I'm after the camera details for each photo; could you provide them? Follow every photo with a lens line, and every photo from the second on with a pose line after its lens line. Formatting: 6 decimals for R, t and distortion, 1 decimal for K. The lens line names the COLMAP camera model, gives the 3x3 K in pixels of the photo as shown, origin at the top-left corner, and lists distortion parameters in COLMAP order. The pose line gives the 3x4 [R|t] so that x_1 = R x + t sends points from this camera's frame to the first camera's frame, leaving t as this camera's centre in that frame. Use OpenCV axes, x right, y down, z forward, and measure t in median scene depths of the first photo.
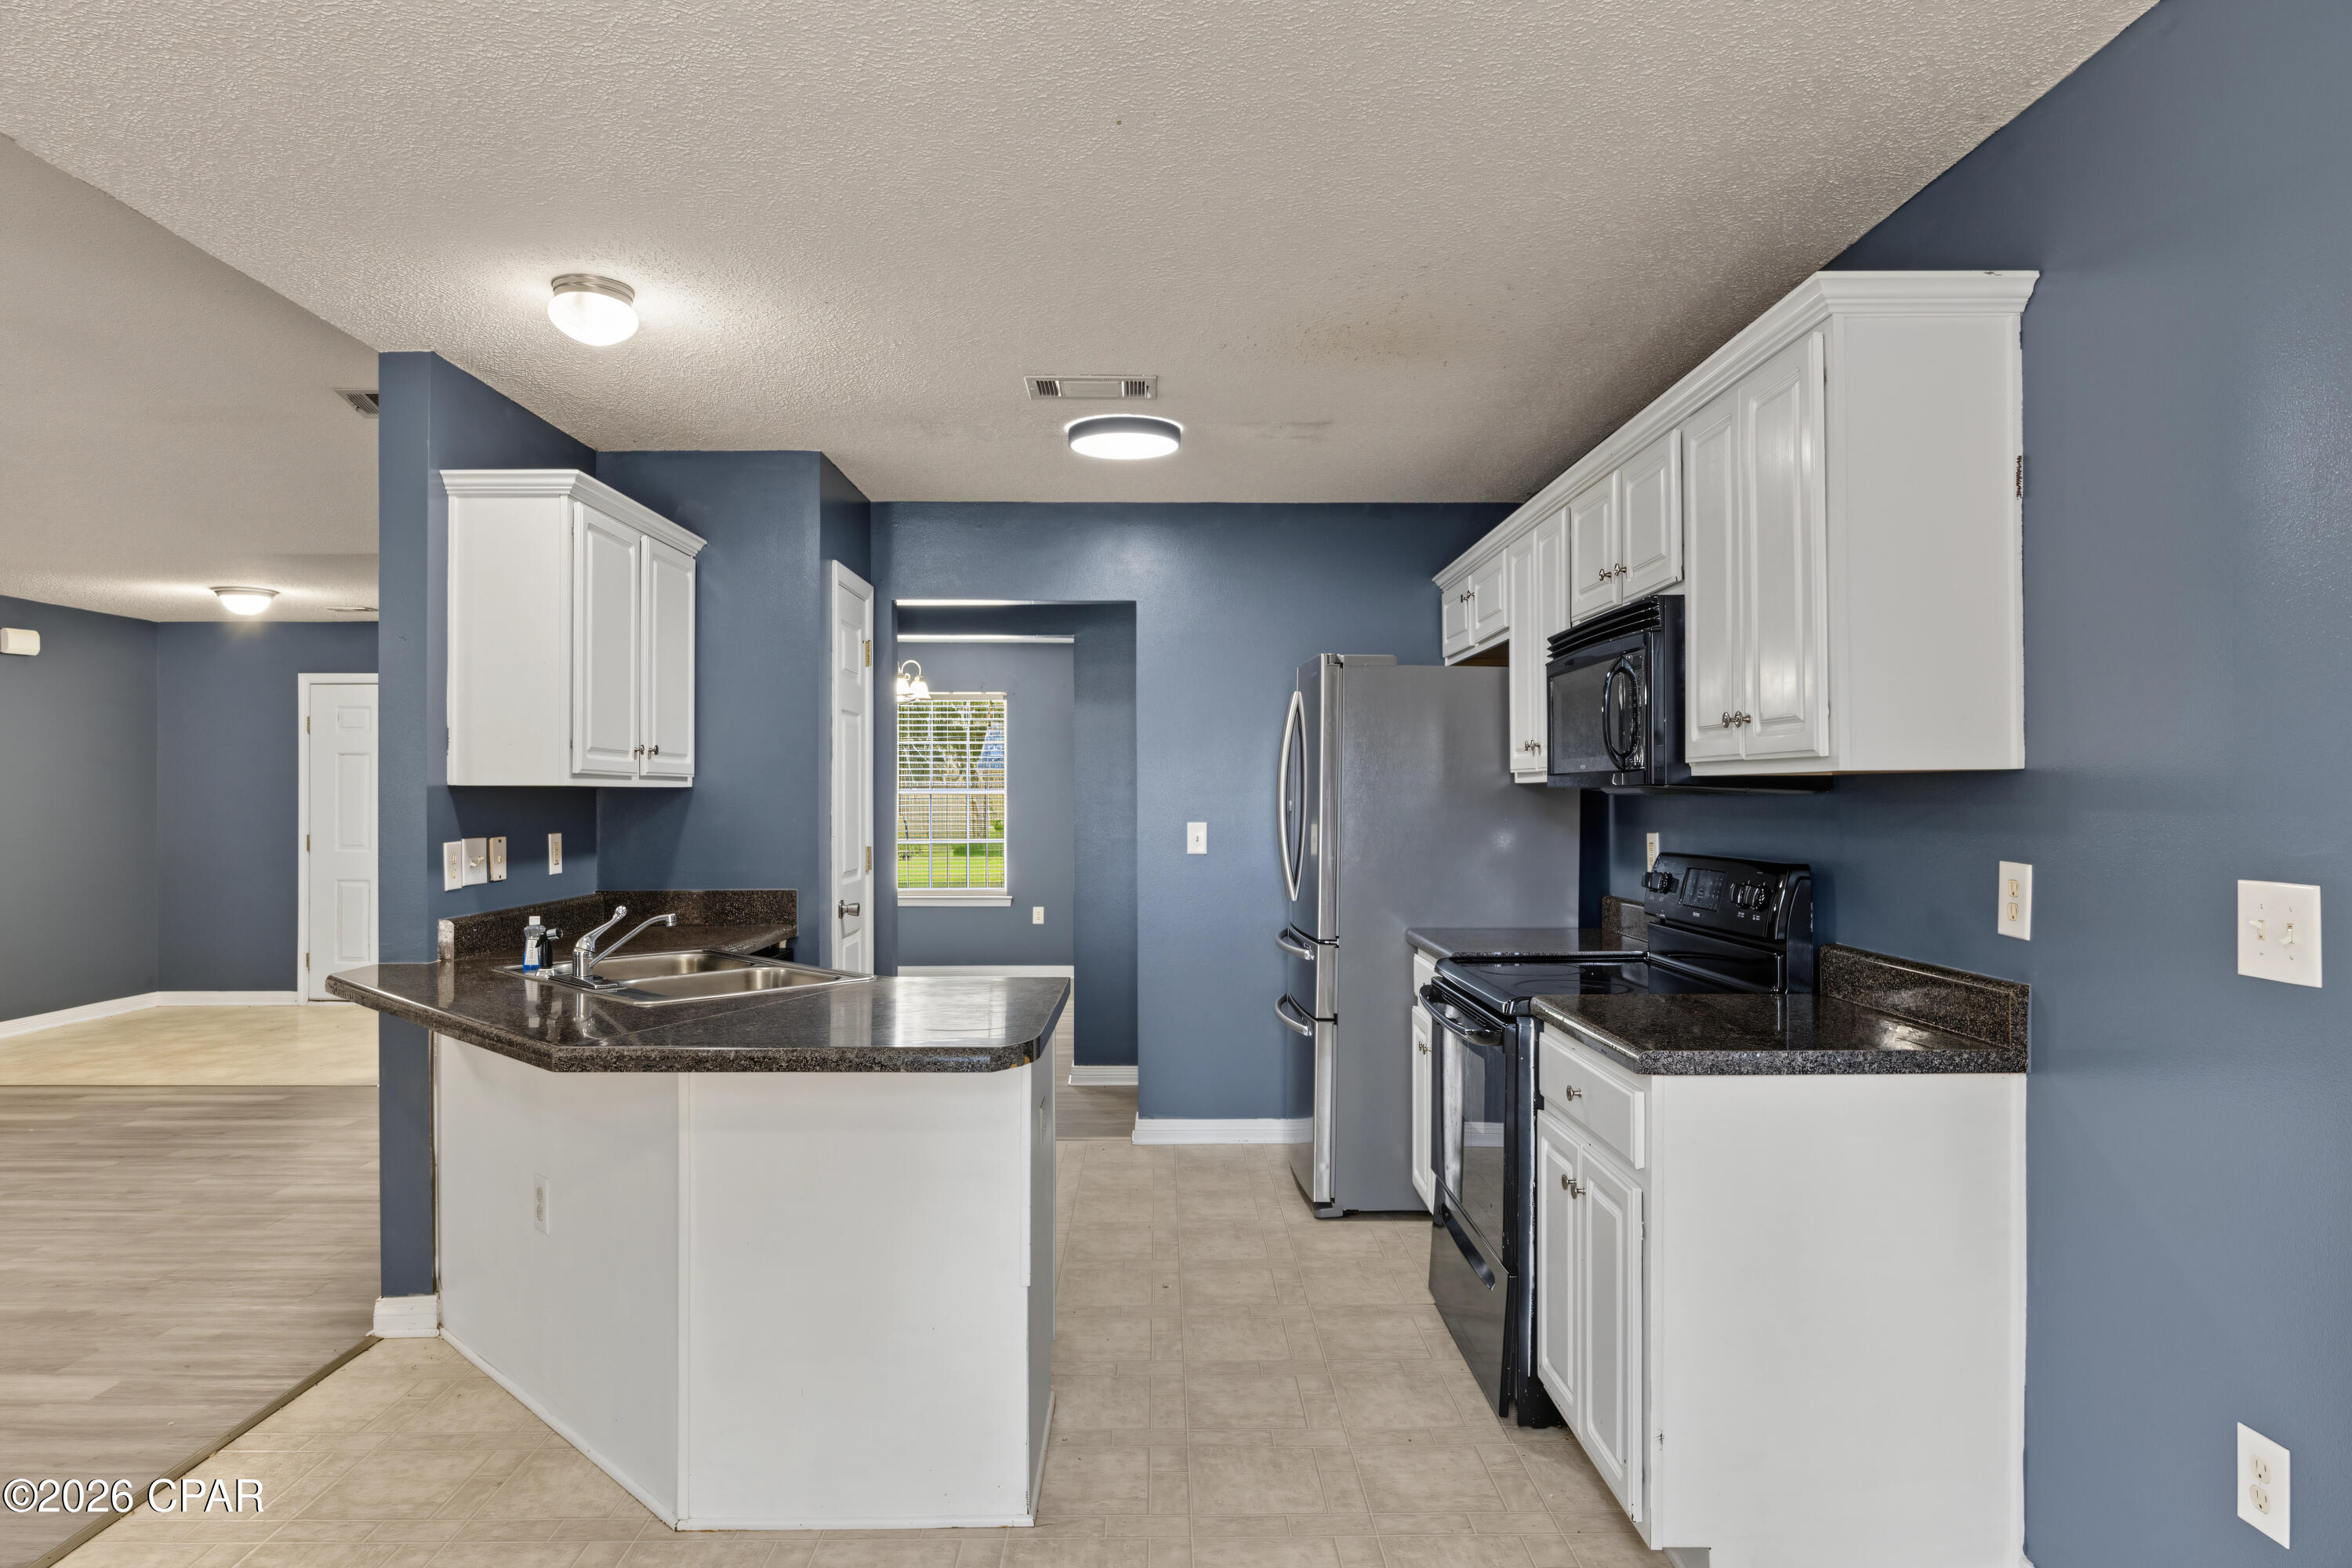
lens RADIAL K [[1380.3, 0, 1164.2], [0, 1380.3, 793.6], [0, 0, 1]] dist [-0.011498, 0.001019]
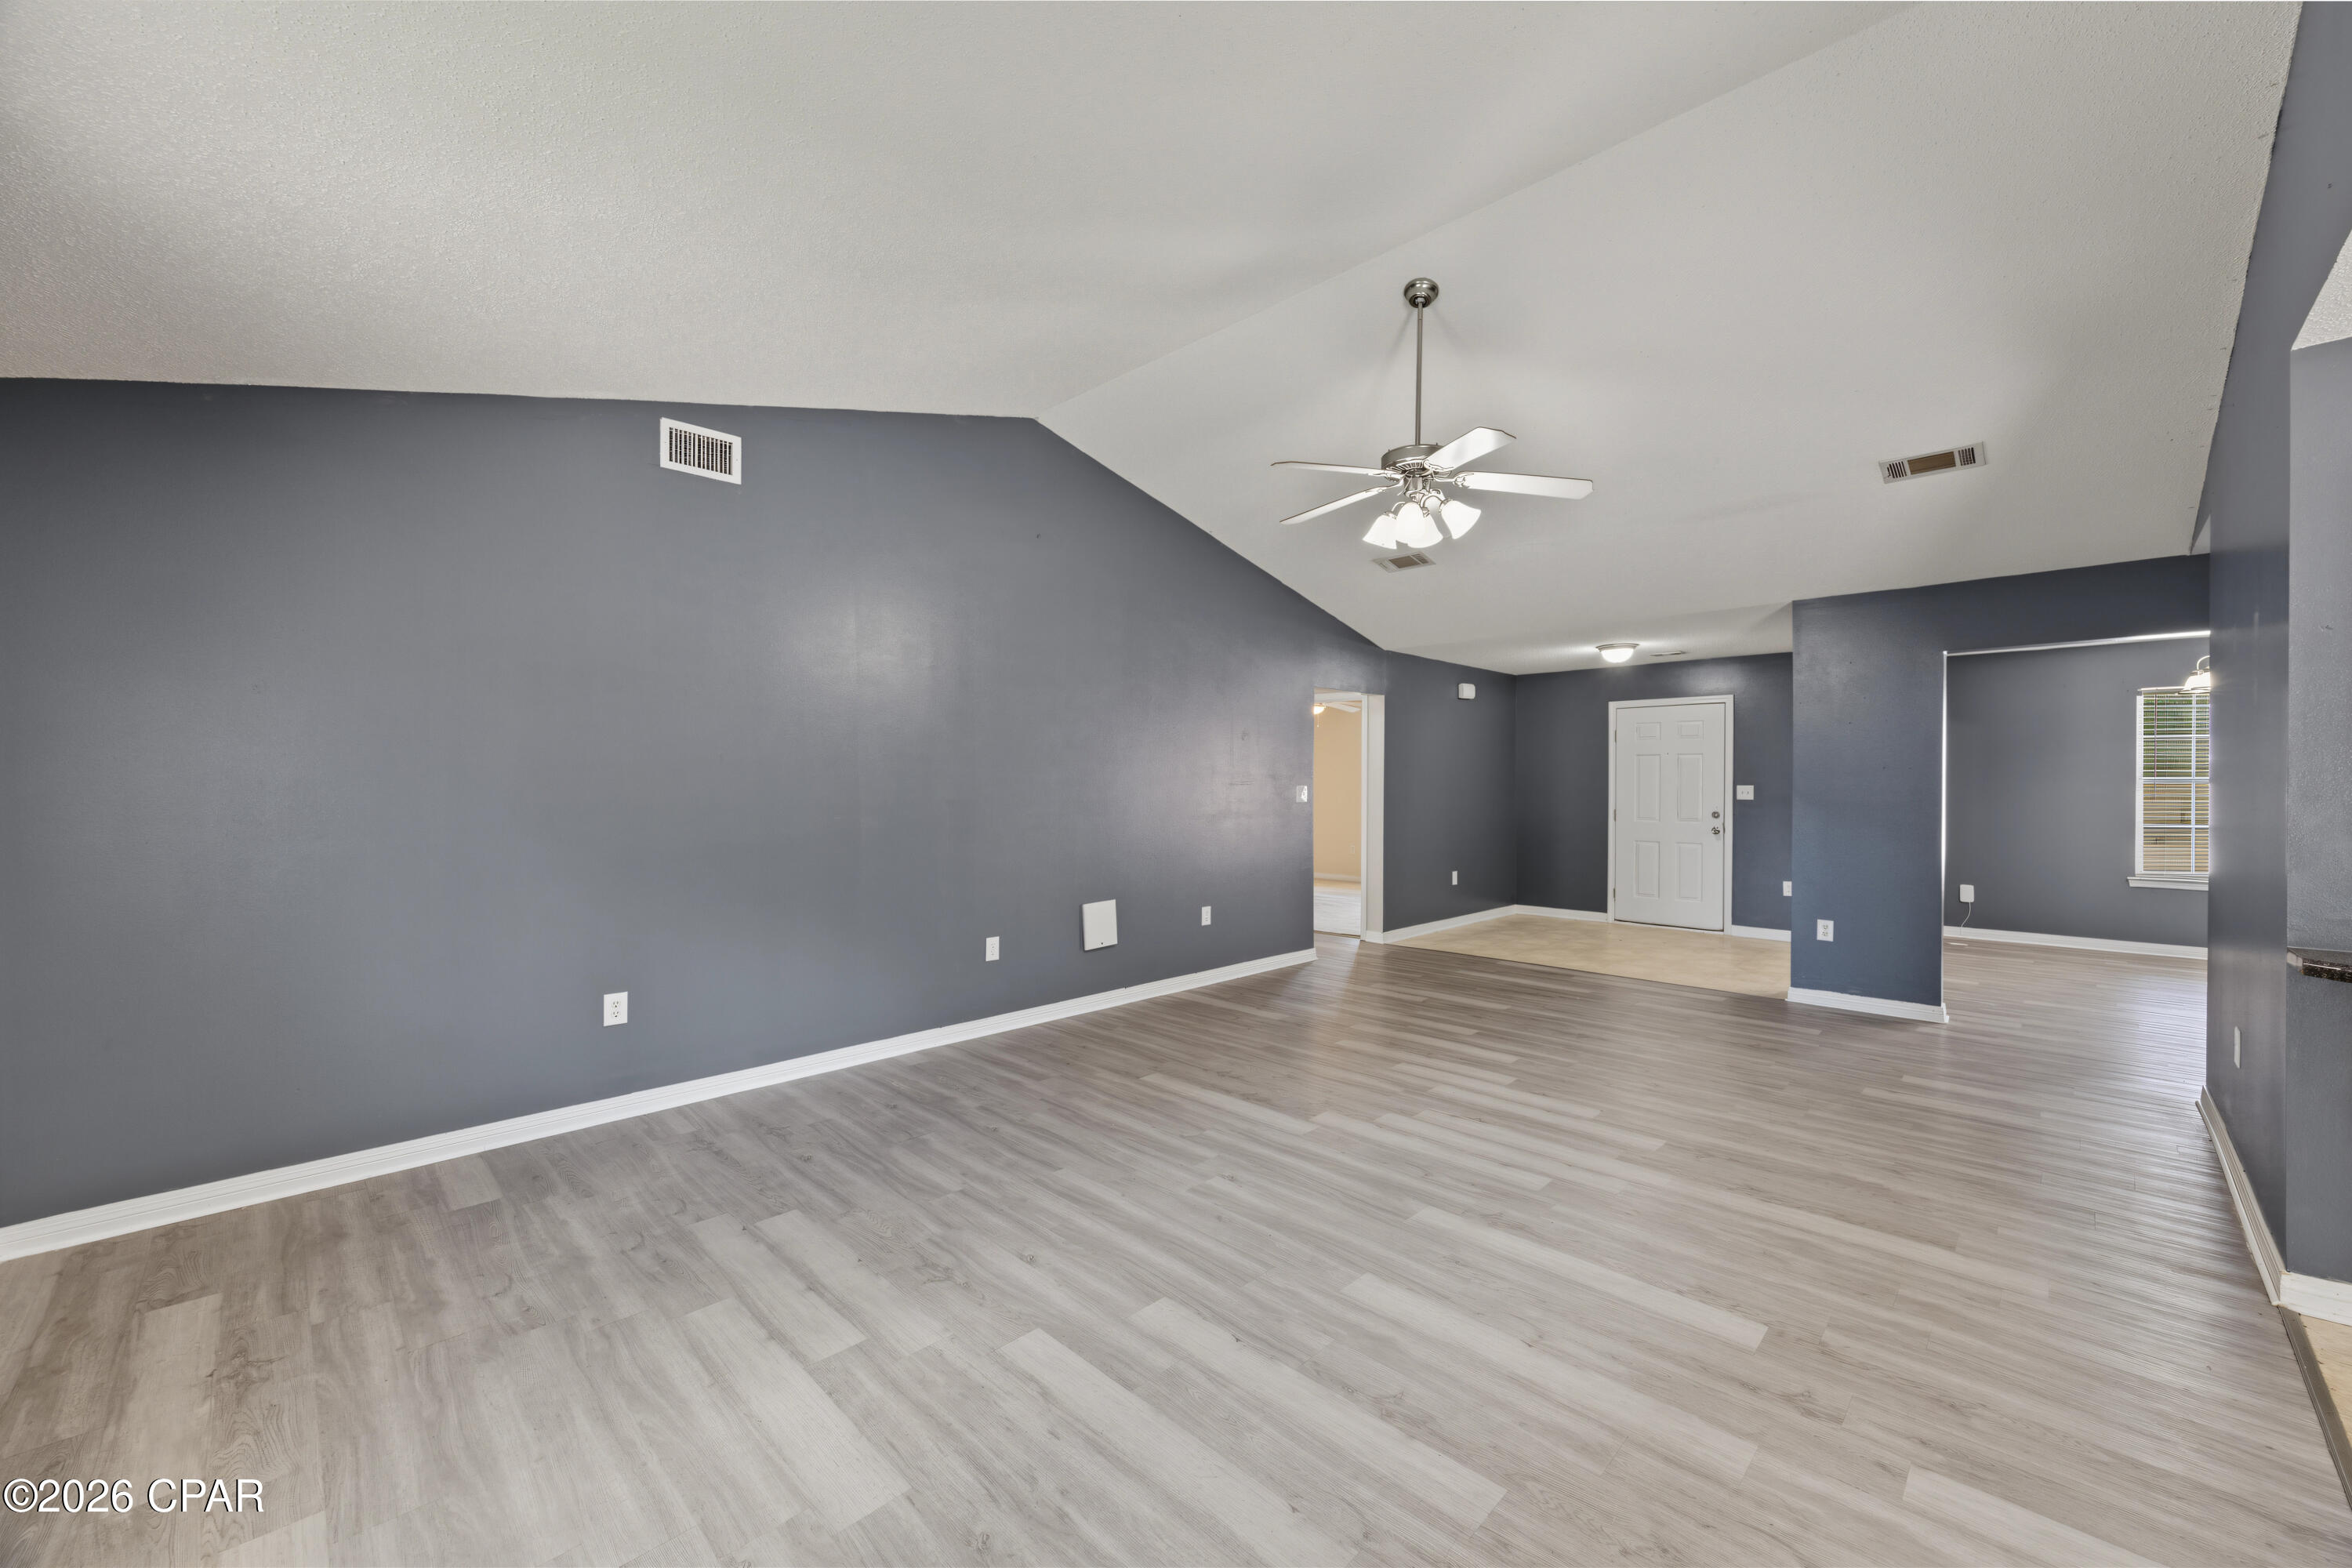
lens RADIAL K [[887.8, 0, 1189.2], [0, 887.8, 791.1], [0, 0, 1]] dist [-0.000937, 0.001182]
pose [[0.722189, 0.008295, -0.691646, -0.673375], [-0.001358, 0.999943, 0.010575, 0.001530], [0.691695, -0.006697, 0.722159, -0.045282]]
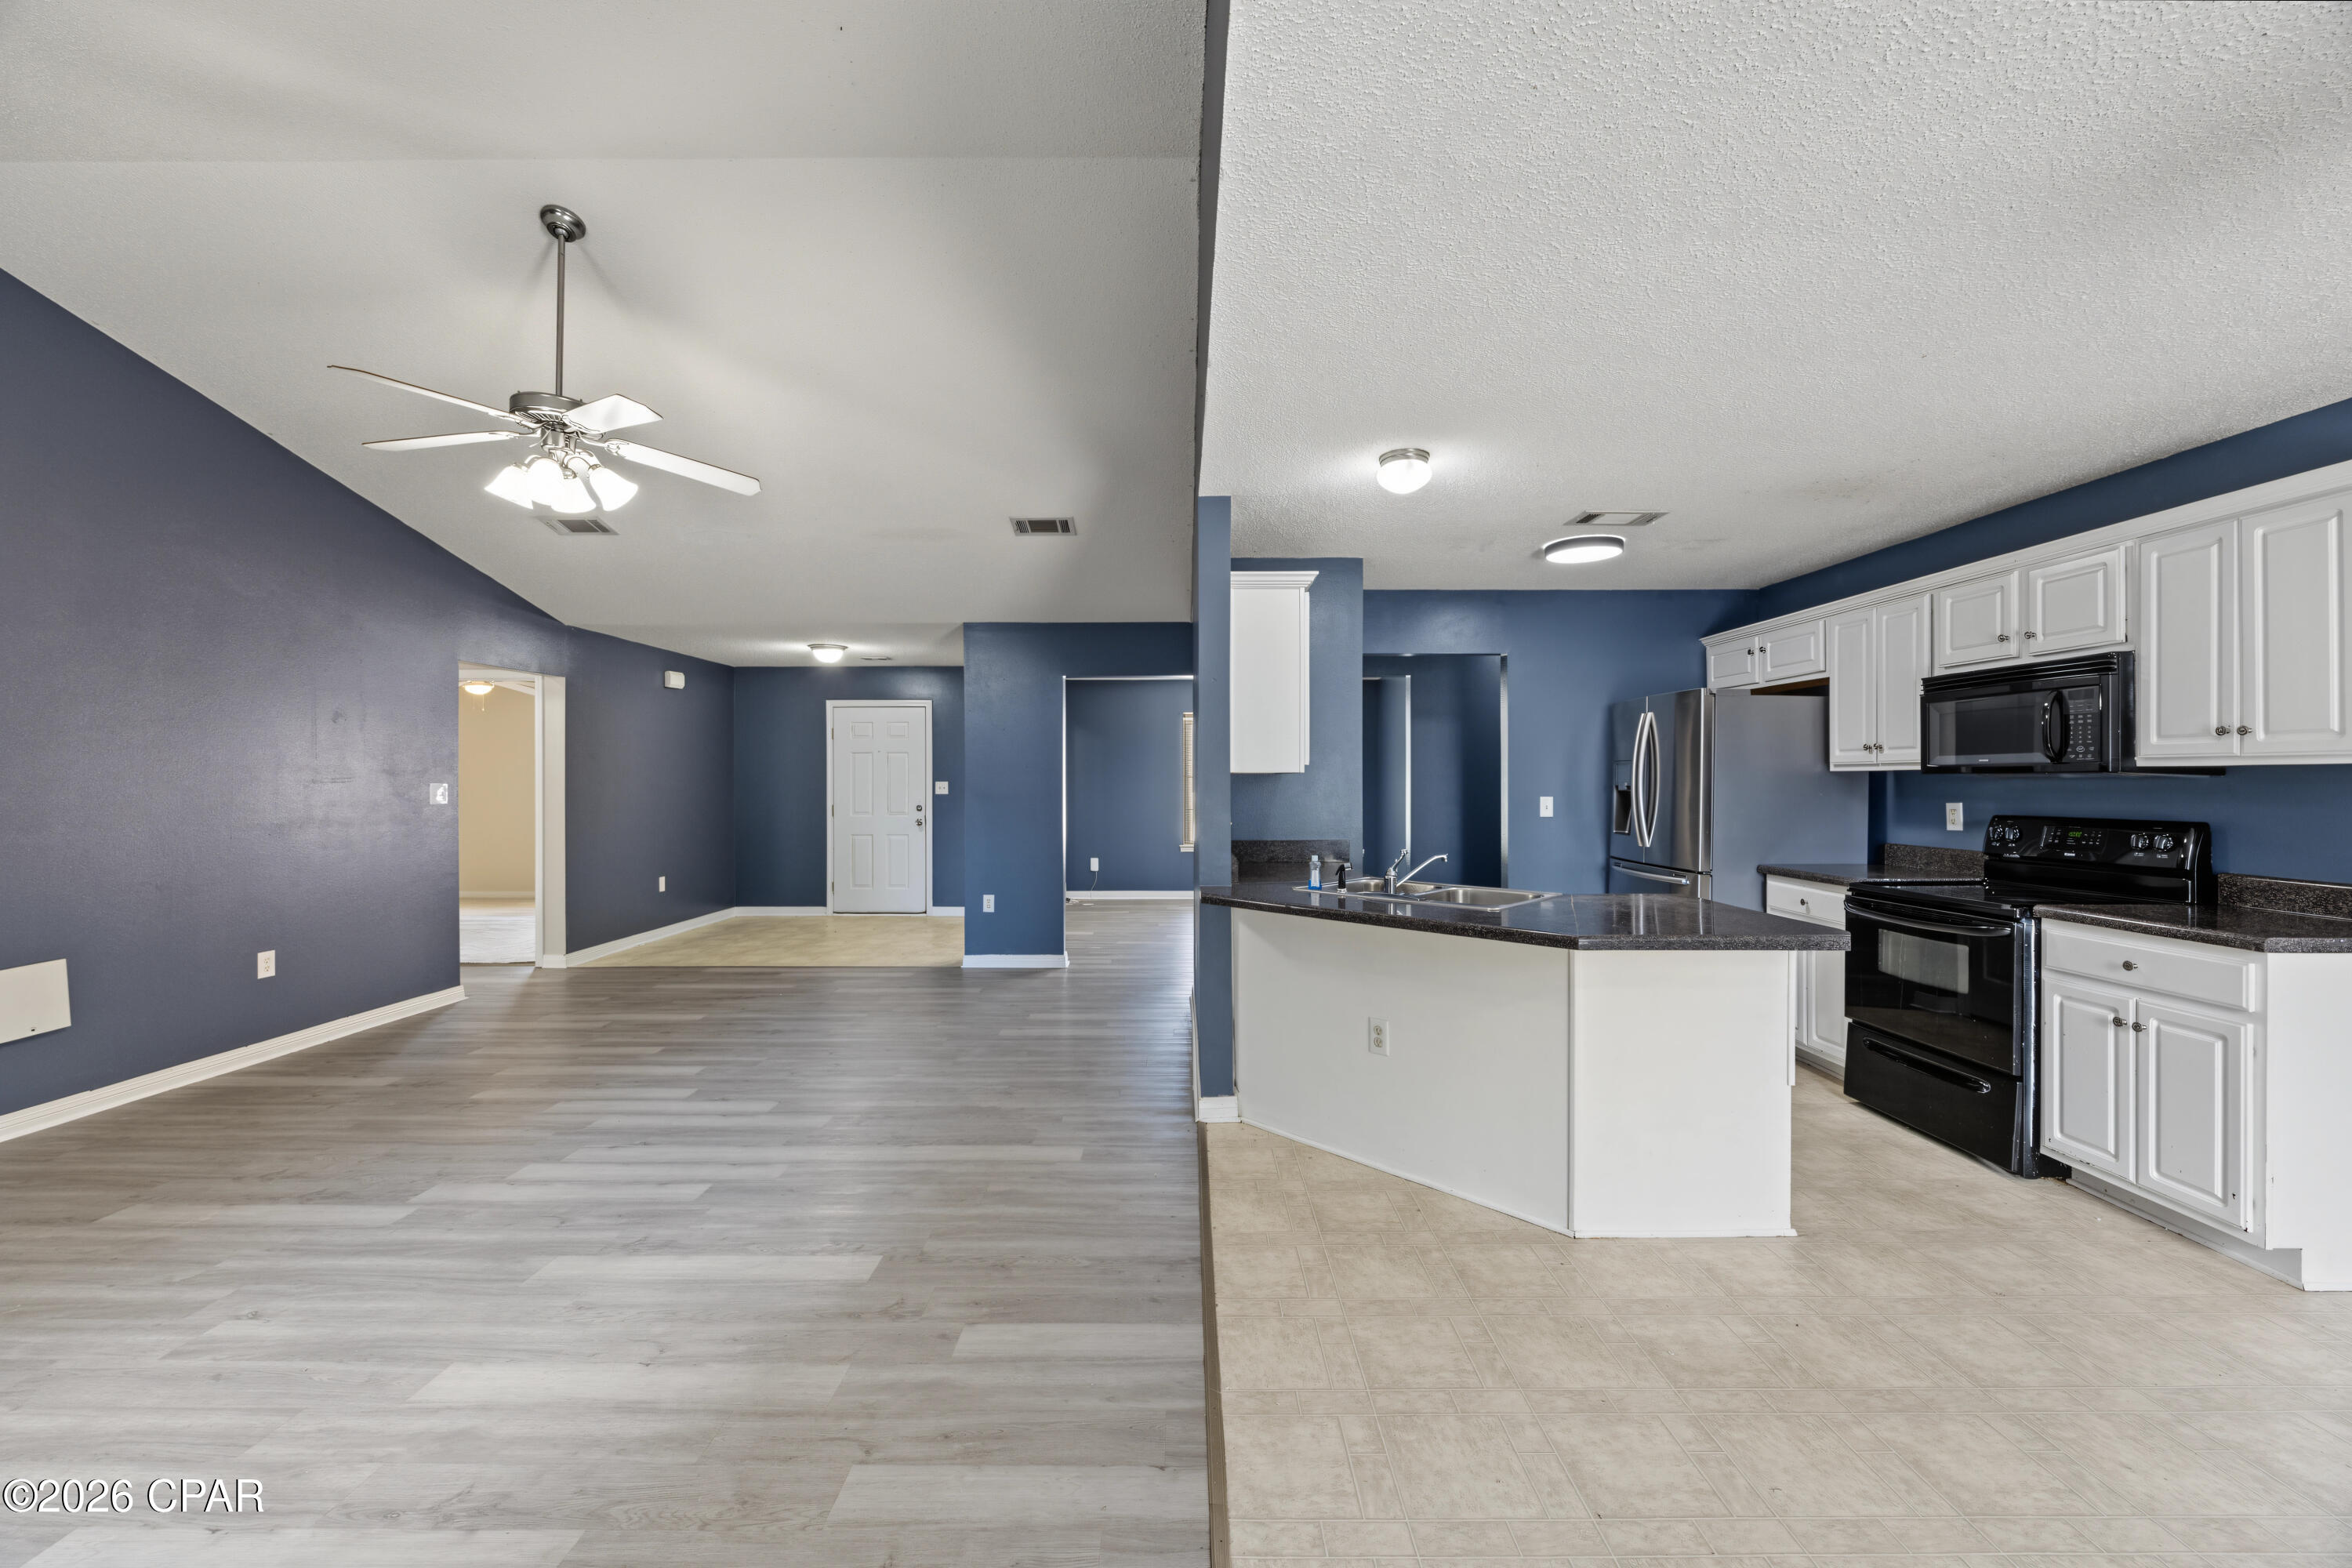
lens RADIAL K [[909.1, 0, 1157.5], [0, 909.1, 786.3], [0, 0, 1]] dist [-0.003455, 0.000774]
pose [[0.999971, 0.000395, -0.007601, -0.584431], [-0.000333, 0.999966, 0.008245, 0.001363], [0.007604, -0.008243, 0.999937, -0.039184]]
